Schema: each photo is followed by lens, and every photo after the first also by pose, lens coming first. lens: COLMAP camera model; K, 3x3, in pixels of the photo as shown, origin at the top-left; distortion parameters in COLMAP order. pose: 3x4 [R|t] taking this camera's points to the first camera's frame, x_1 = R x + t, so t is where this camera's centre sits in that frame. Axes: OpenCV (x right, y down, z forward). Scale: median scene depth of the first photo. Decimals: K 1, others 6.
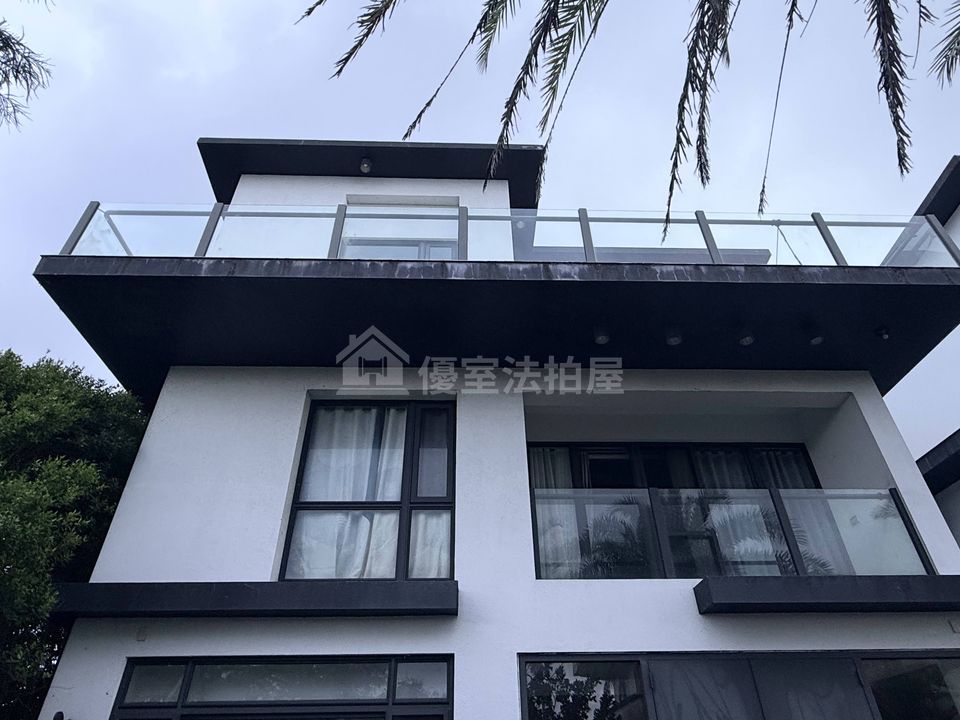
lens RADIAL K [[584.5, 0, 482.8], [0, 584.5, 363.0], [0, 0, 1]] dist [-0.004408, -0.004570]
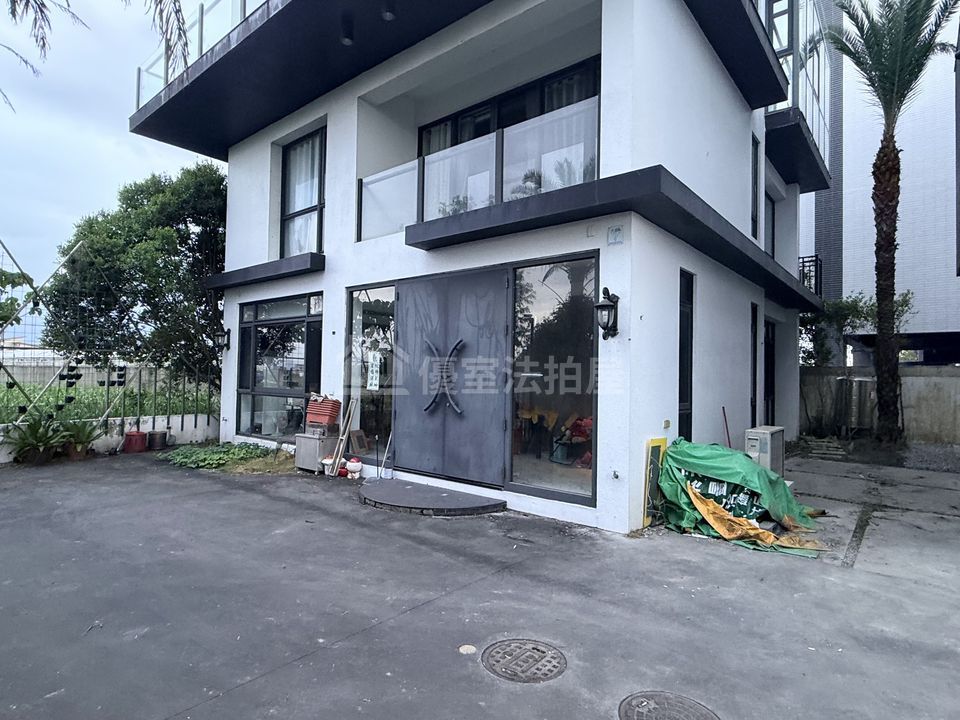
lens RADIAL K [[533.7, 0, 493.1], [0, 533.7, 358.3], [0, 0, 1]] dist [-0.007029, 0.001009]
pose [[0.758546, 0.006648, -0.651586, 1.402491], [0.371496, 0.817113, 0.440815, 0.143118], [0.535350, -0.576440, 0.617347, 0.153704]]
